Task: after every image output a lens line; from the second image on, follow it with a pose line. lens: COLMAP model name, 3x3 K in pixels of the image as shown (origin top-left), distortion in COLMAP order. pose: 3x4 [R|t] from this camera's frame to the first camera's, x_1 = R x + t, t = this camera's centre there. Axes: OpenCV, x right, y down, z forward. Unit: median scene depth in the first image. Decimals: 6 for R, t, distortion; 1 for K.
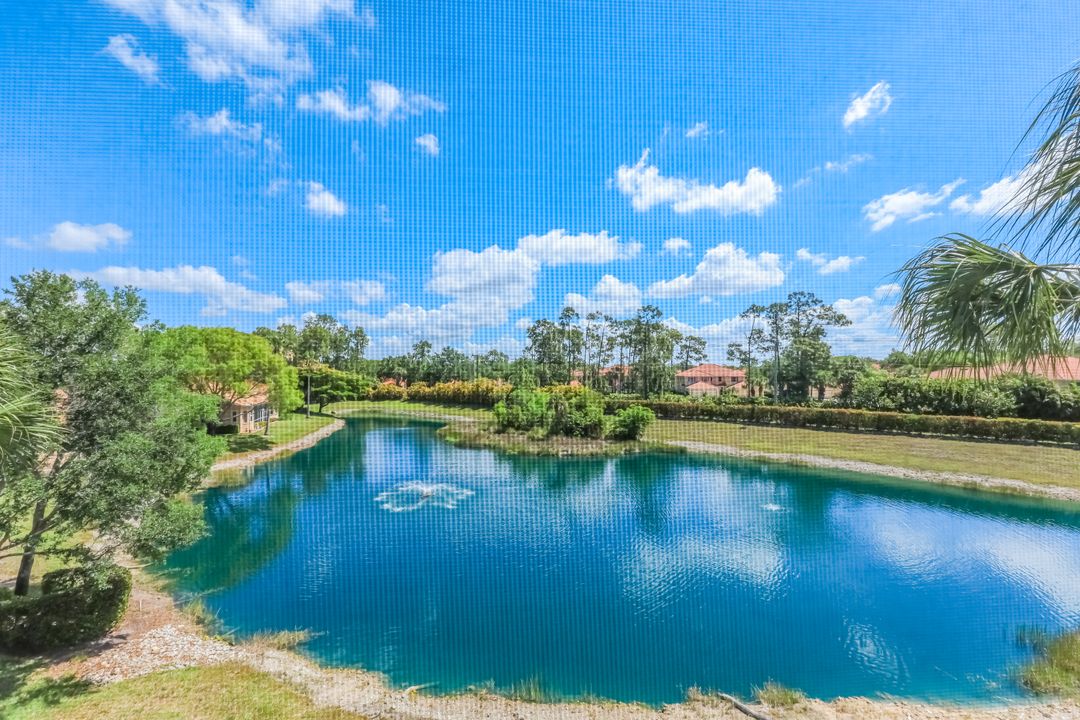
lens RADIAL K [[439.2, 0, 535.5], [0, 439.2, 365.0], [0, 0, 1]] dist [-0.006848, 0.004605]
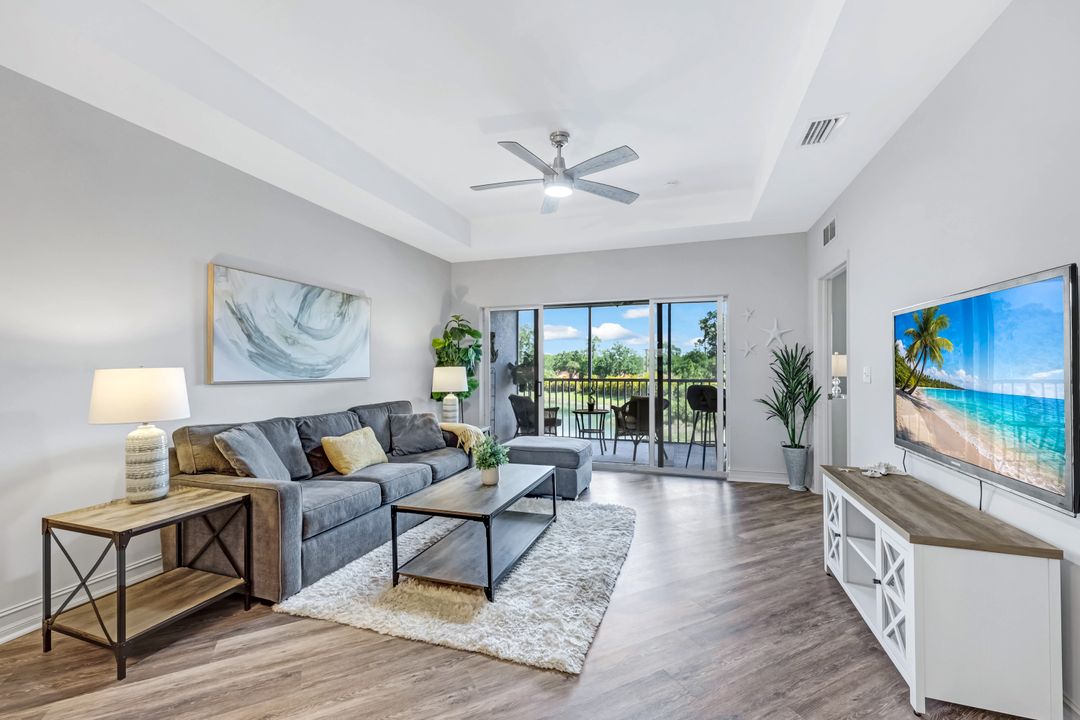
lens RADIAL K [[439.2, 0, 538.5], [0, 439.2, 366.5], [0, 0, 1]] dist [-0.006848, 0.004605]
pose [[0.932299, 0.000742, -0.361688, 0.013203], [0.005643, 0.999846, 0.016596, -0.001450], [0.361645, -0.017514, 0.932152, -0.085073]]
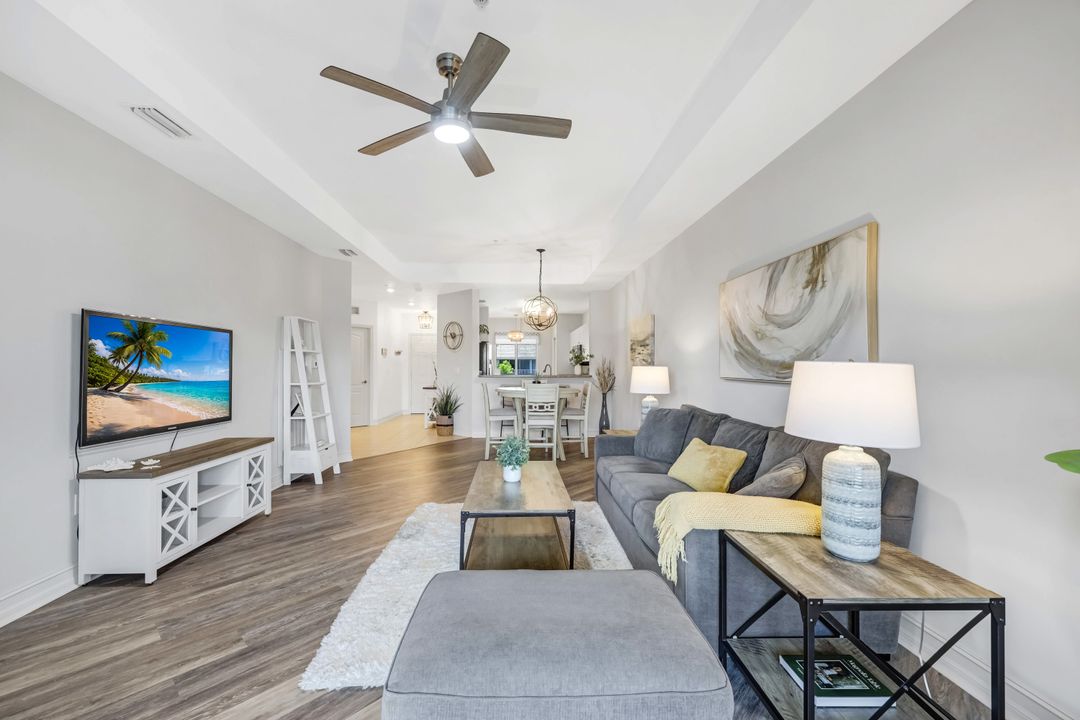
lens RADIAL K [[439.2, 0, 535.7], [0, 439.2, 354.3], [0, 0, 1]] dist [-0.006848, 0.004605]
pose [[-0.999983, 0.004793, -0.003386, -0.002475], [0.004960, 0.998680, -0.051132, -0.000154], [0.003136, -0.051148, -0.998686, -0.026915]]
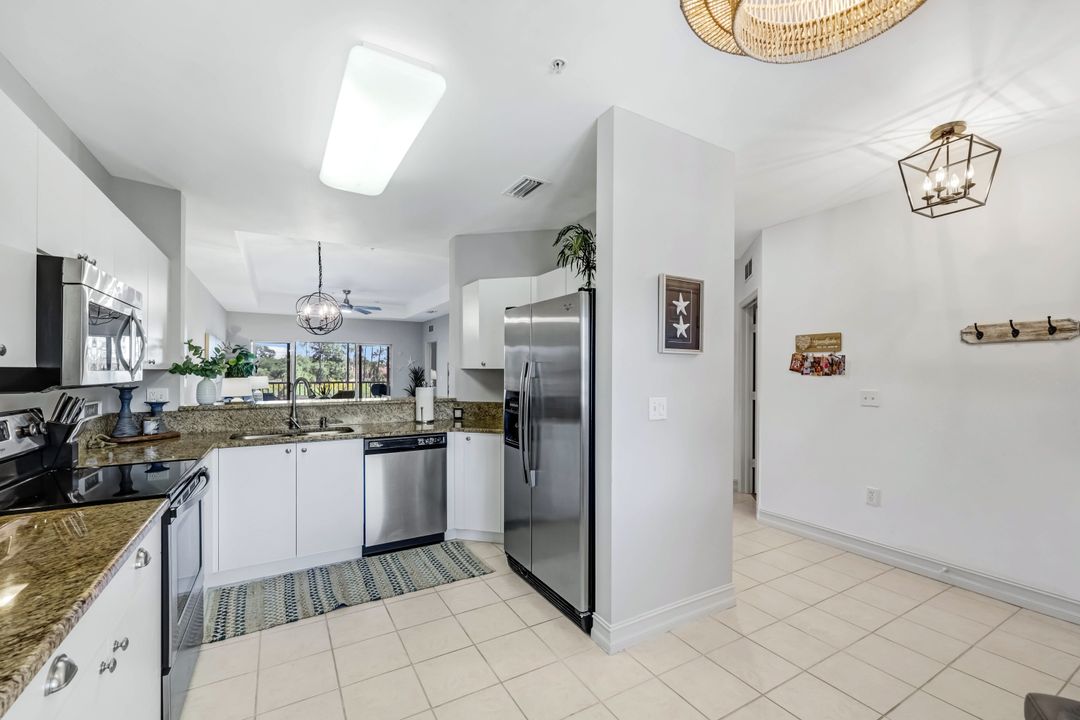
lens RADIAL K [[439.2, 0, 547.9], [0, 439.2, 375.1], [0, 0, 1]] dist [-0.006848, 0.004605]
pose [[0.878305, 0.002915, 0.478091, -0.004414], [-0.016054, 0.999597, 0.023399, -0.003972], [-0.477831, -0.028227, 0.877998, -0.153366]]
